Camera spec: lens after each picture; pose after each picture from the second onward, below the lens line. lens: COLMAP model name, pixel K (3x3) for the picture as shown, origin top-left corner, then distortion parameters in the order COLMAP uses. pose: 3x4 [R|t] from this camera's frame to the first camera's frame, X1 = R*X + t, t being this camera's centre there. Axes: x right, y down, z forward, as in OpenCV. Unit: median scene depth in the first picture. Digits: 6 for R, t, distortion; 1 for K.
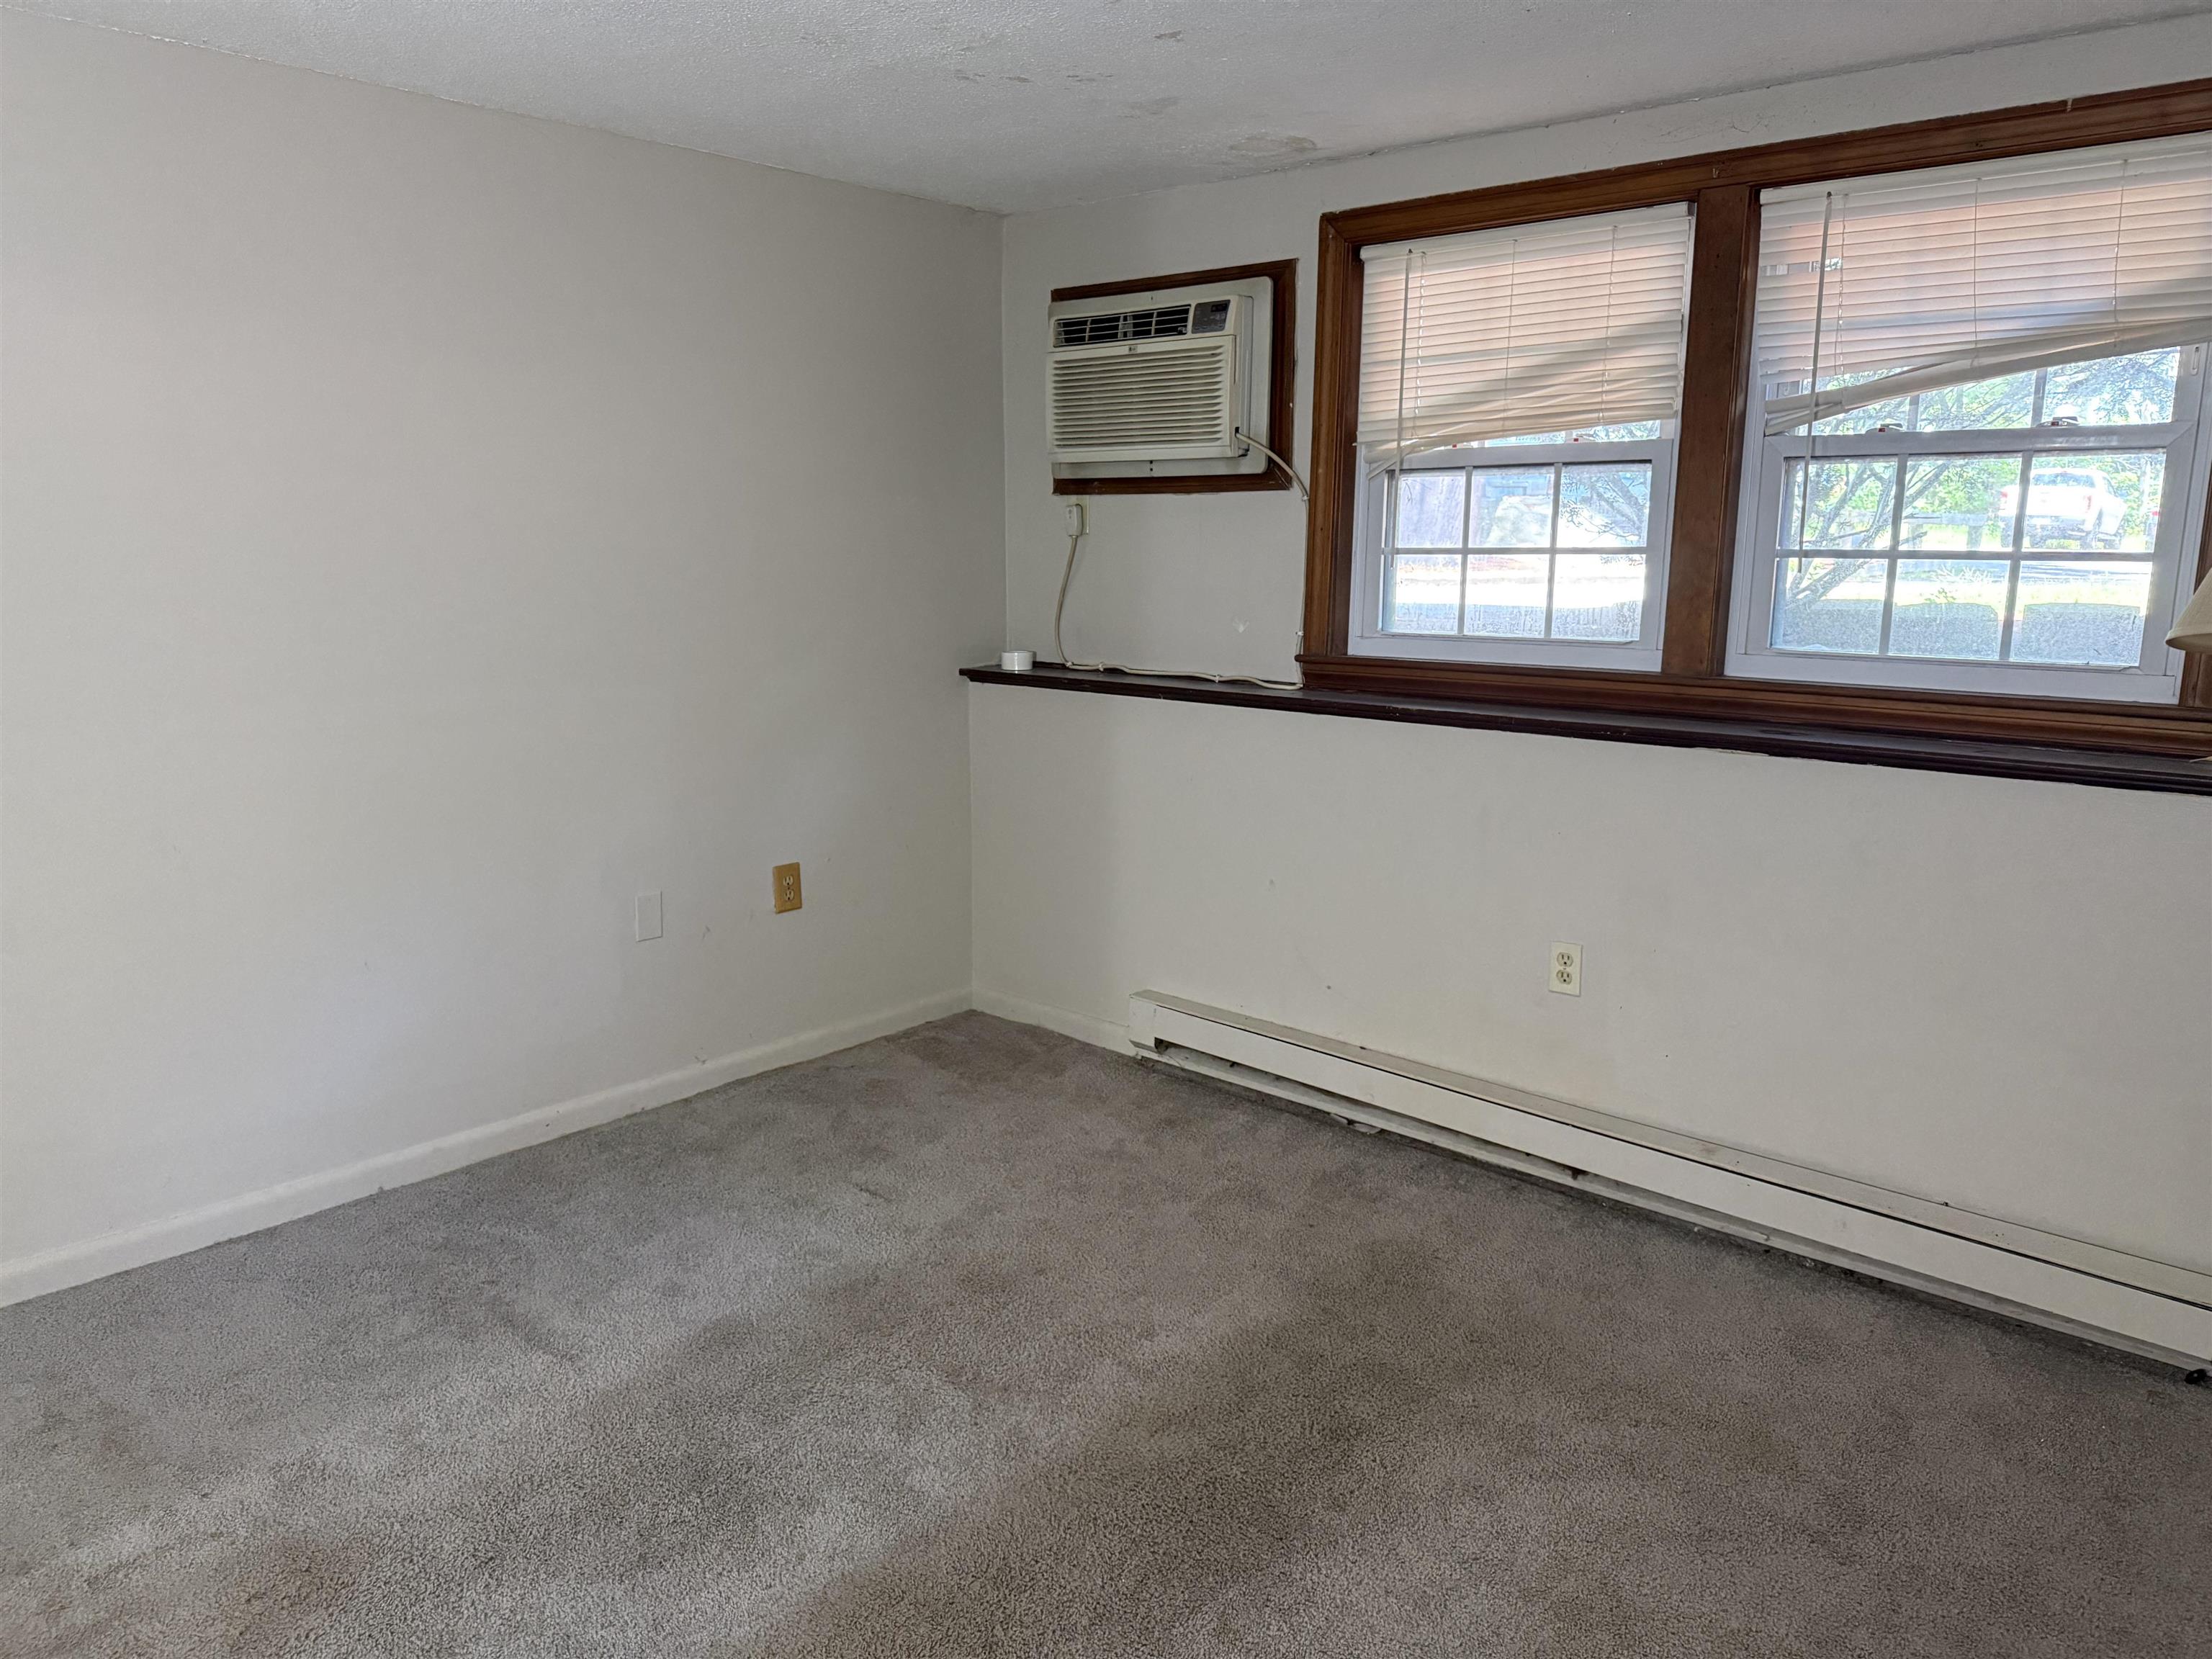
lens RADIAL K [[1526.6, 0, 1106.0], [0, 1526.6, 829.5], [0, 0, 1]] dist [0.148920, -0.215633]
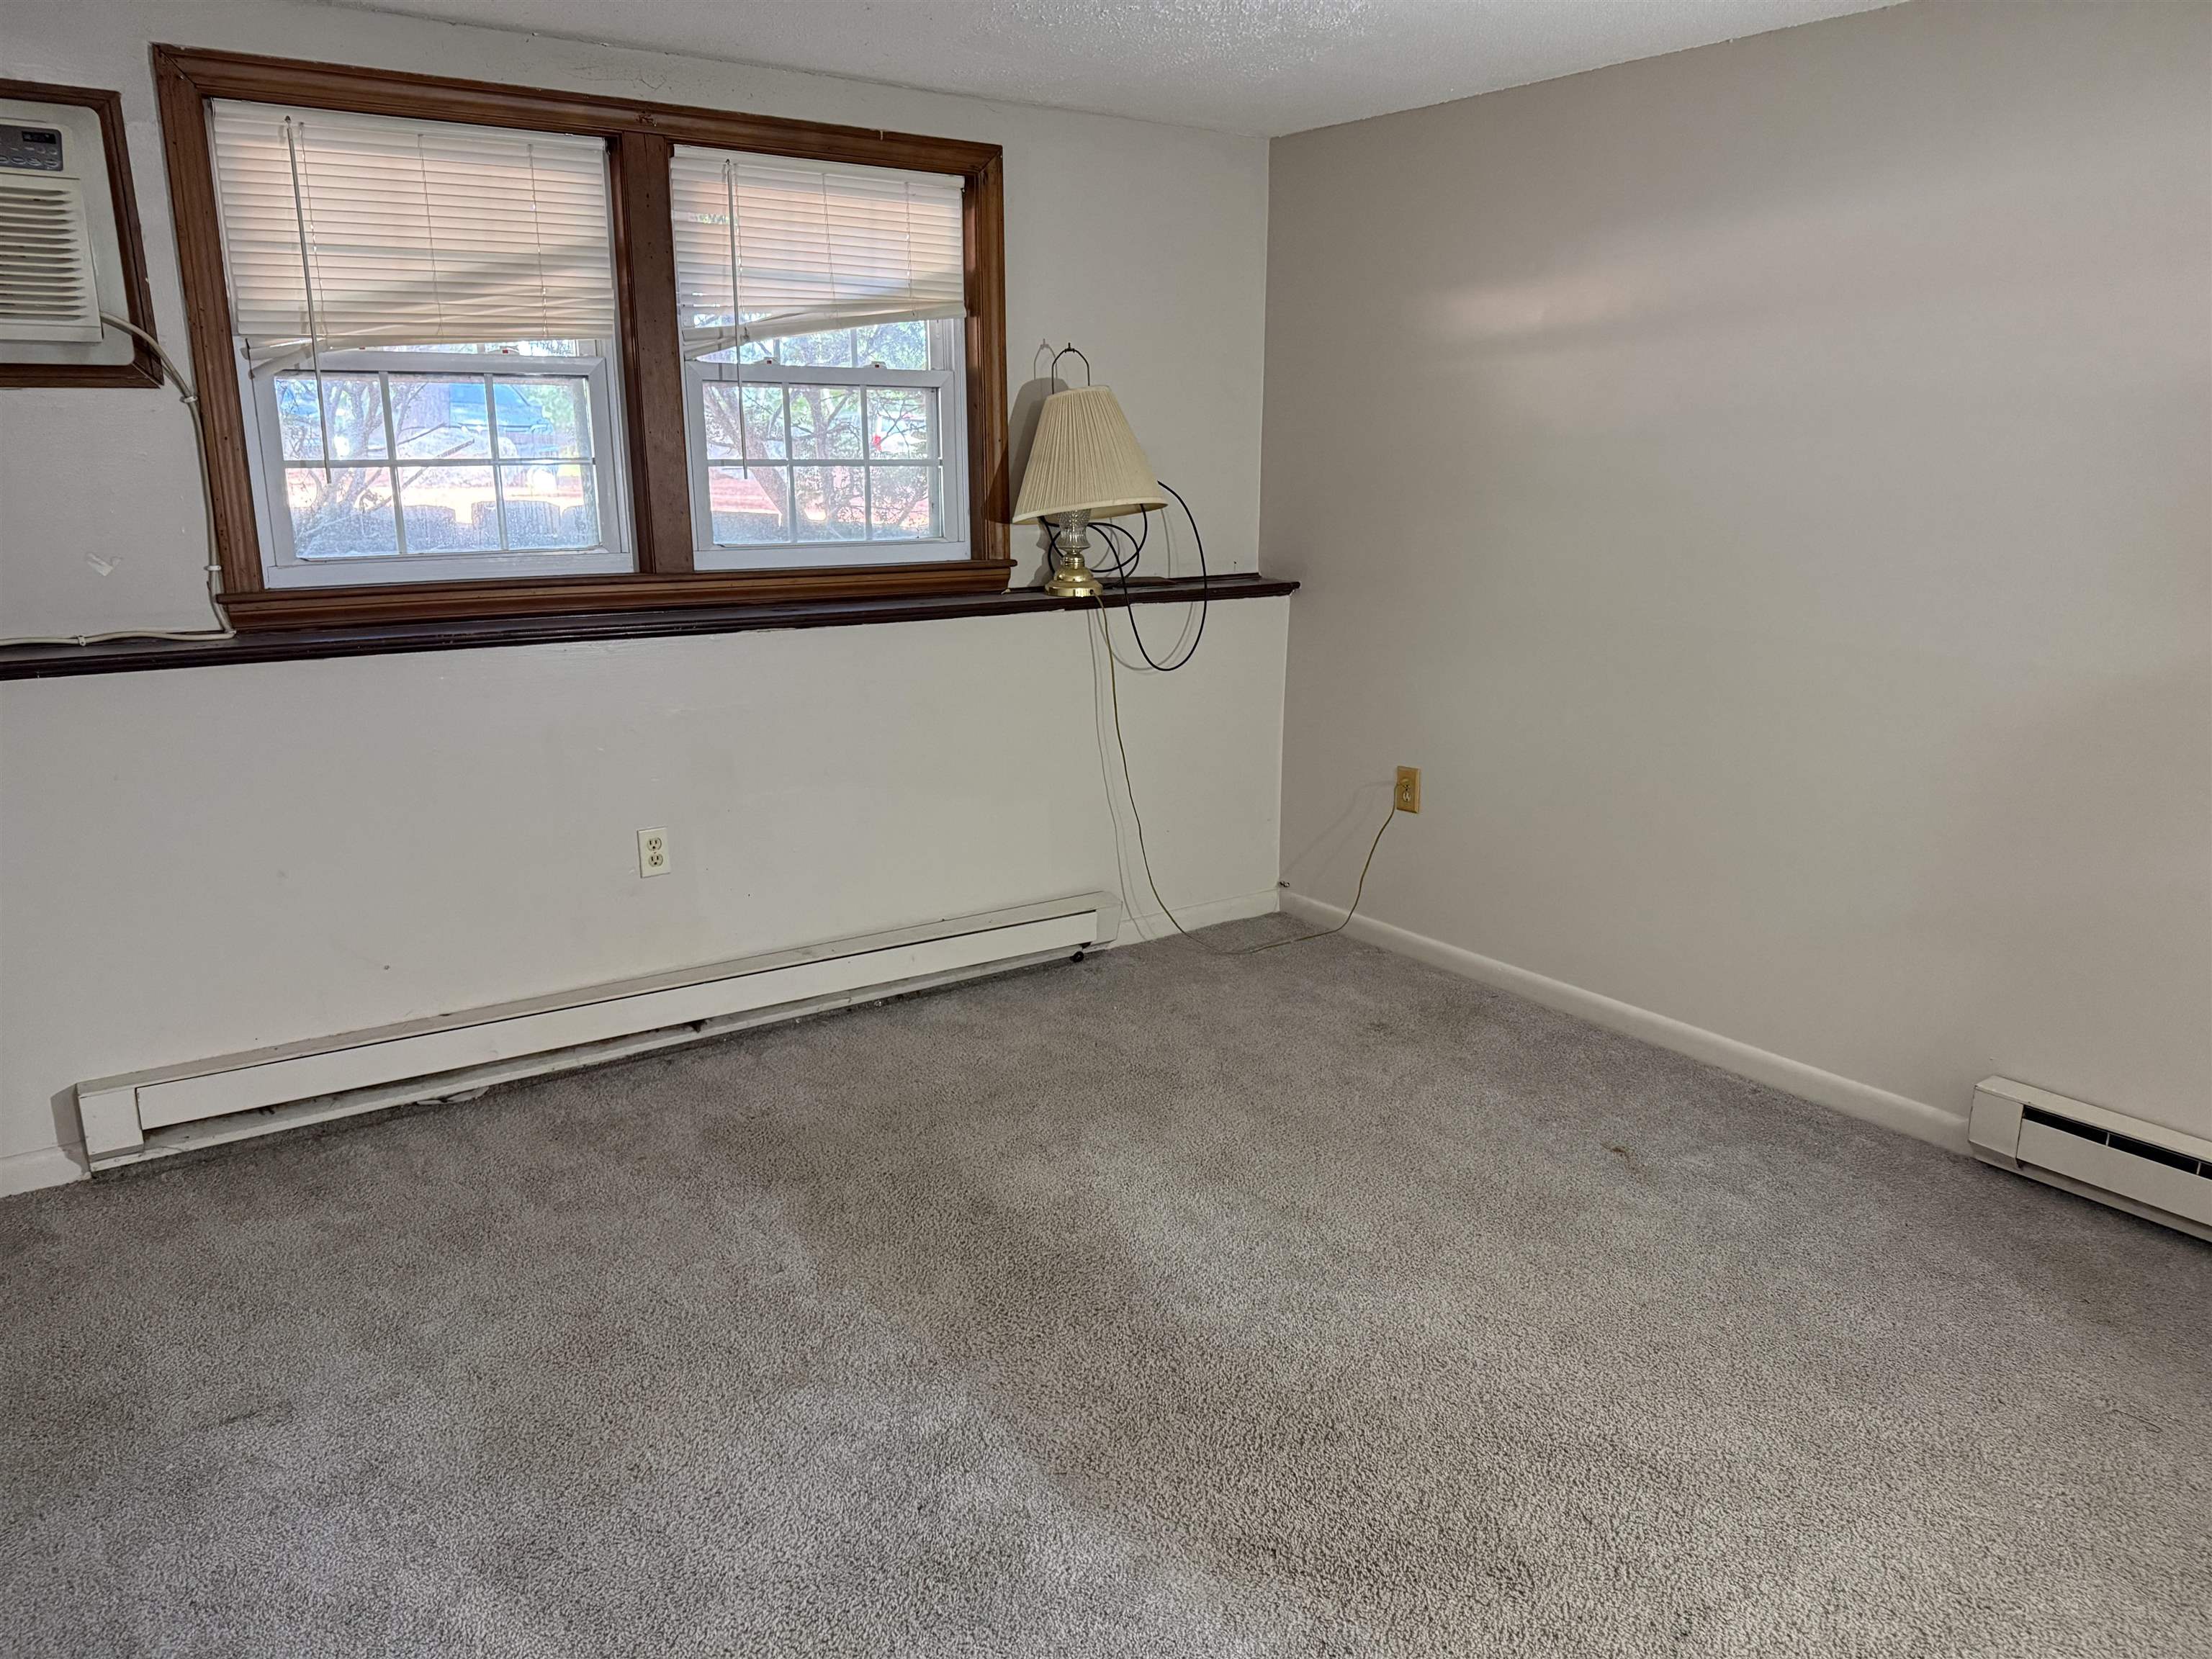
lens RADIAL K [[1565.9, 0, 1106.0], [0, 1565.9, 829.5], [0, 0, 1]] dist [0.047153, -0.052515]
pose [[0.233731, -0.242535, 0.941566, -0.639739], [0.182034, 0.962182, 0.202658, -0.088040], [-0.955109, 0.124029, 0.269041, 0.386076]]
